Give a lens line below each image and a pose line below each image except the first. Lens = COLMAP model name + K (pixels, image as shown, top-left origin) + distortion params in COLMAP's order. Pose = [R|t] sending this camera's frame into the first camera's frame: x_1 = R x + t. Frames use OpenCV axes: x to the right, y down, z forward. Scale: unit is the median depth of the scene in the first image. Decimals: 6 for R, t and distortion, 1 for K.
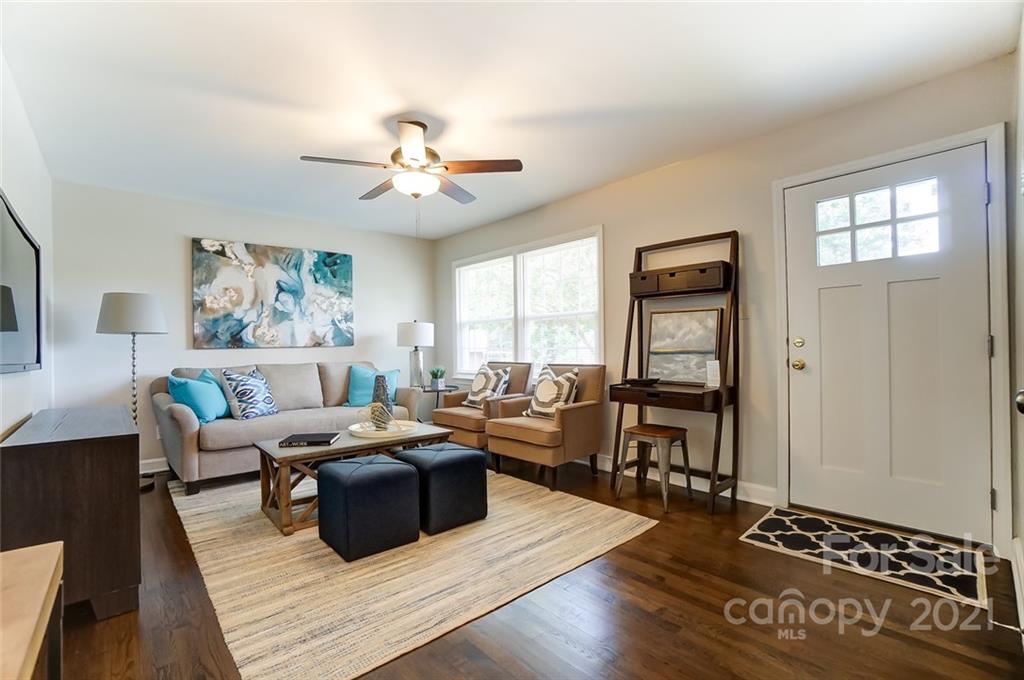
lens RADIAL K [[461.6, 0, 512.1], [0, 461.6, 348.7], [0, 0, 1]] dist [-0.068254, 0.028368]
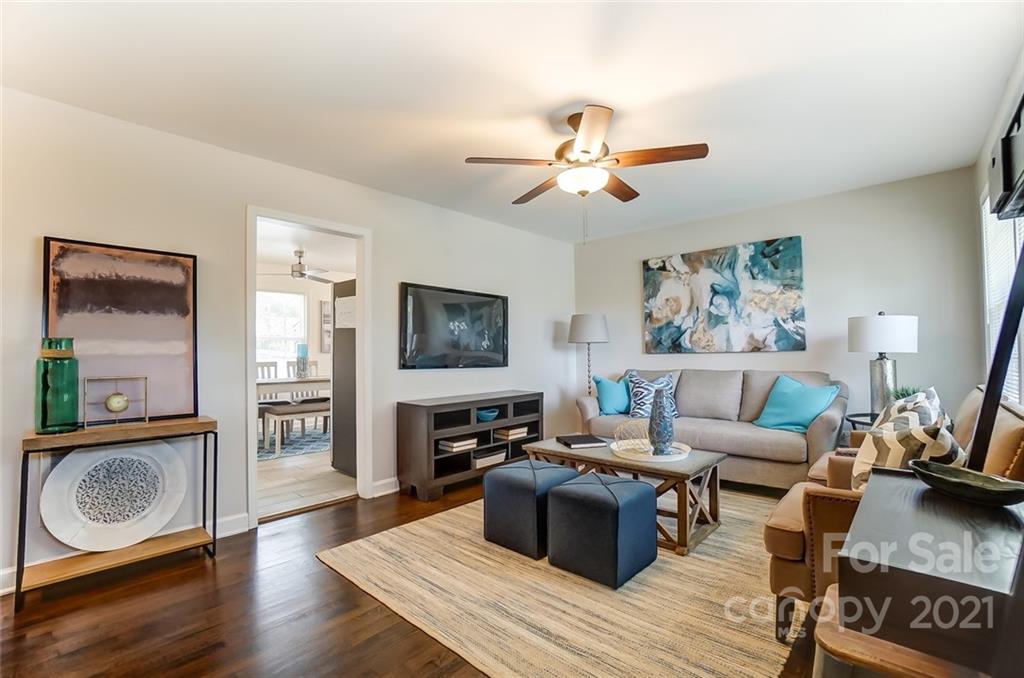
lens RADIAL K [[461.6, 0, 512.1], [0, 461.6, 347.7], [0, 0, 1]] dist [-0.068254, 0.028368]
pose [[0.077977, 0.005128, -0.996942, 0.442800], [0.008163, 0.999950, 0.005782, -0.023186], [0.996922, -0.008589, 0.077931, 0.510714]]
